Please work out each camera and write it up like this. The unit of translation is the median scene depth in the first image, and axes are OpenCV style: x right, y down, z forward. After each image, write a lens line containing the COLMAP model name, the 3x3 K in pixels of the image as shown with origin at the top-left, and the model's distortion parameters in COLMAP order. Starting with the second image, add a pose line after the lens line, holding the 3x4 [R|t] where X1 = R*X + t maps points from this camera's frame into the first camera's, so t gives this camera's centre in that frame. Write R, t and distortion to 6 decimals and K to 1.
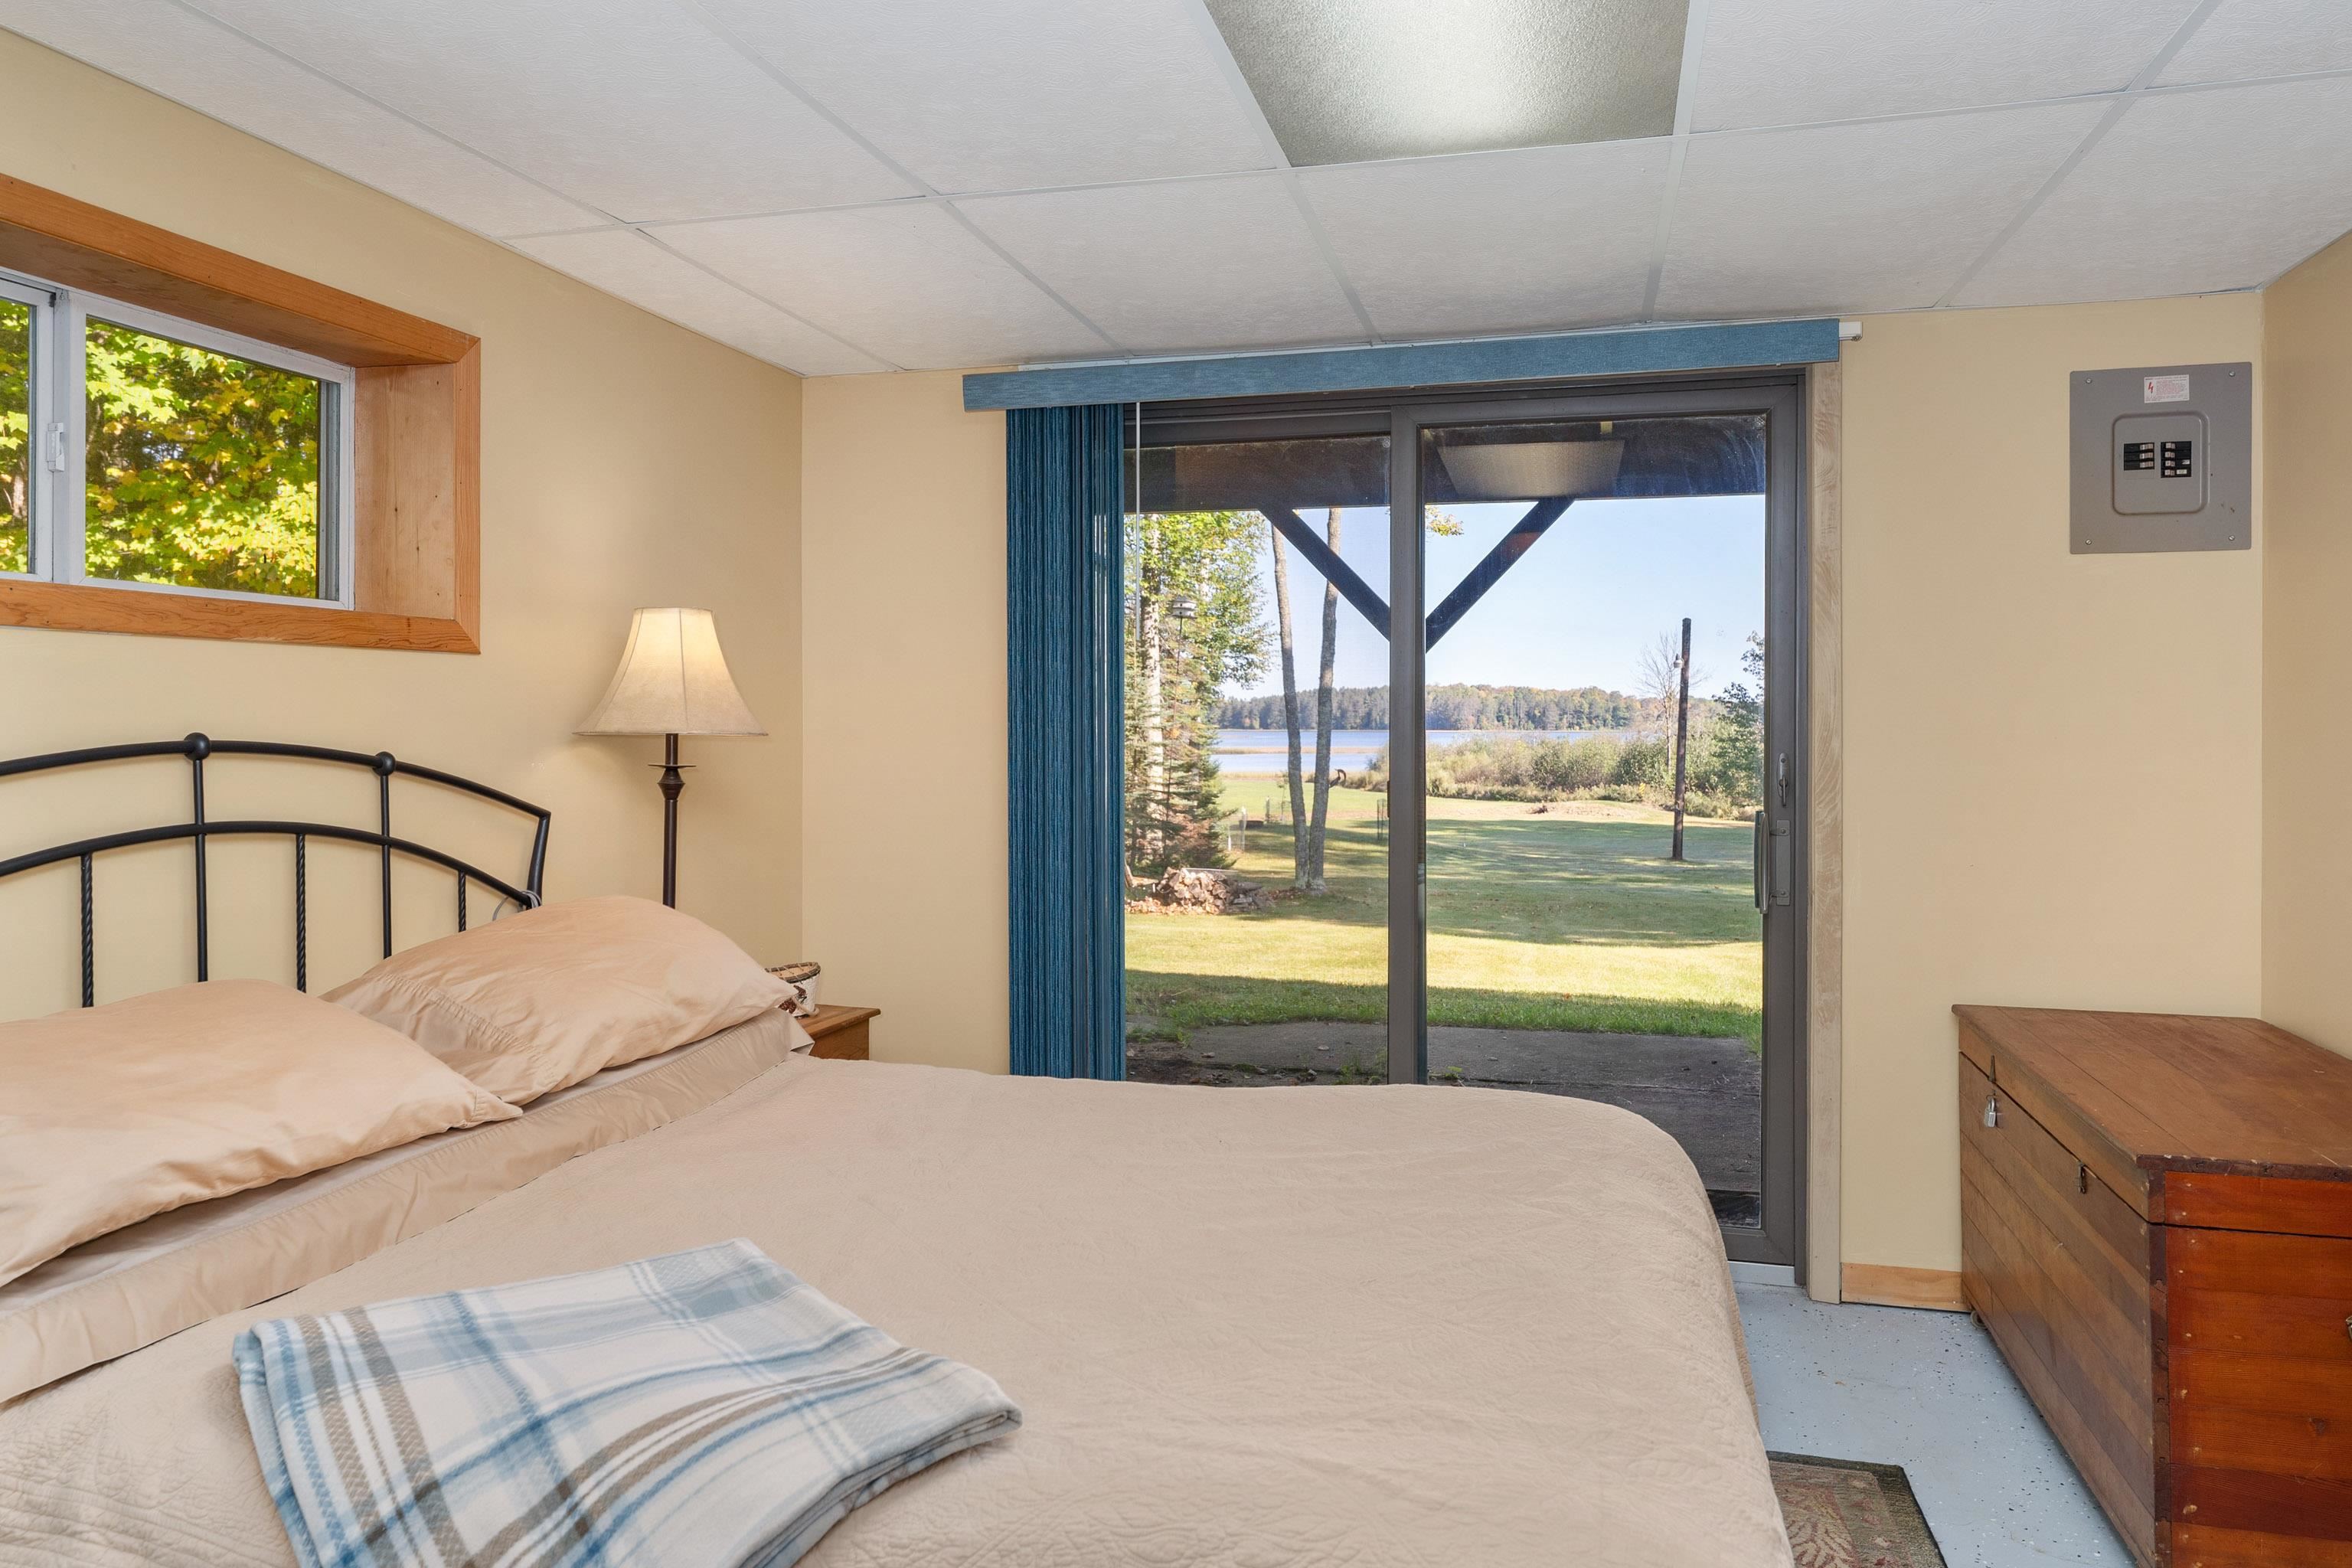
lens RADIAL K [[1593.0, 0, 1170.3], [0, 1593.0, 703.0], [0, 0, 1]] dist [-0.000359, 0.000807]
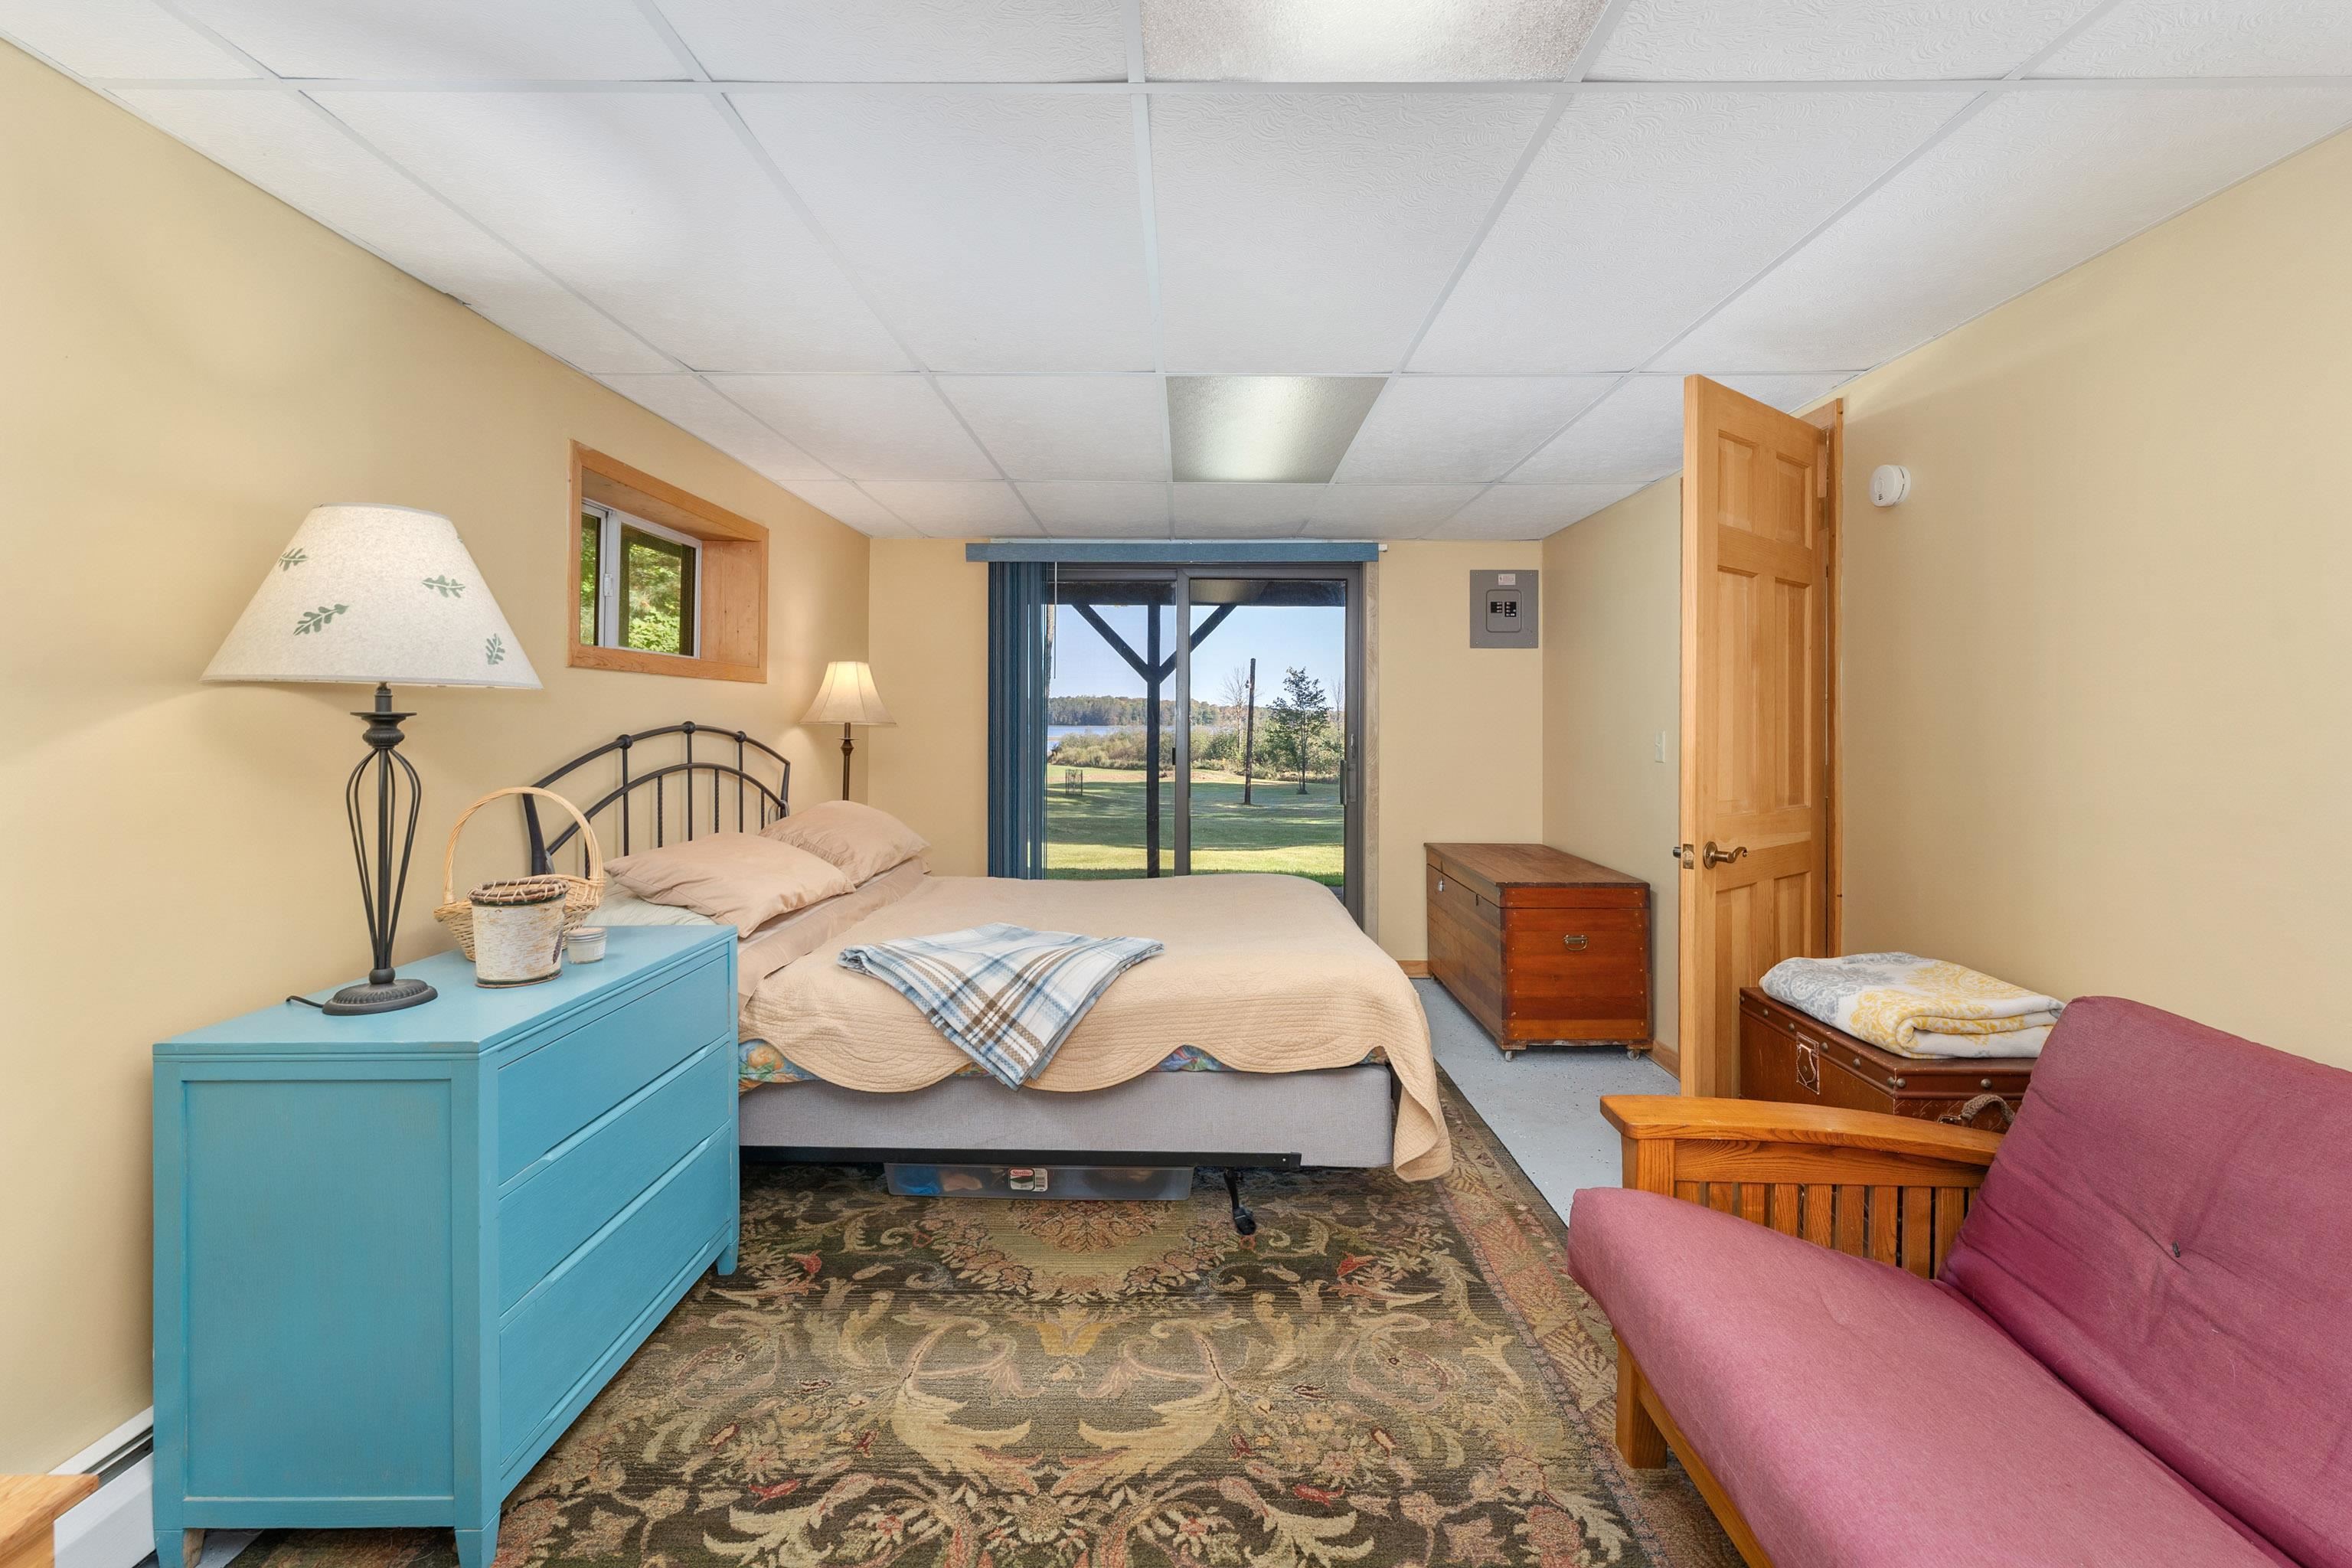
lens RADIAL K [[1019.1, 0, 1175.2], [0, 1019.1, 683.4], [0, 0, 1]] dist [0.000229, -0.000029]
pose [[0.971347, 0.011814, 0.237371, -0.237637], [-0.006003, 0.999665, -0.025187, -0.001824], [-0.237589, 0.023040, 0.971093, -0.394452]]
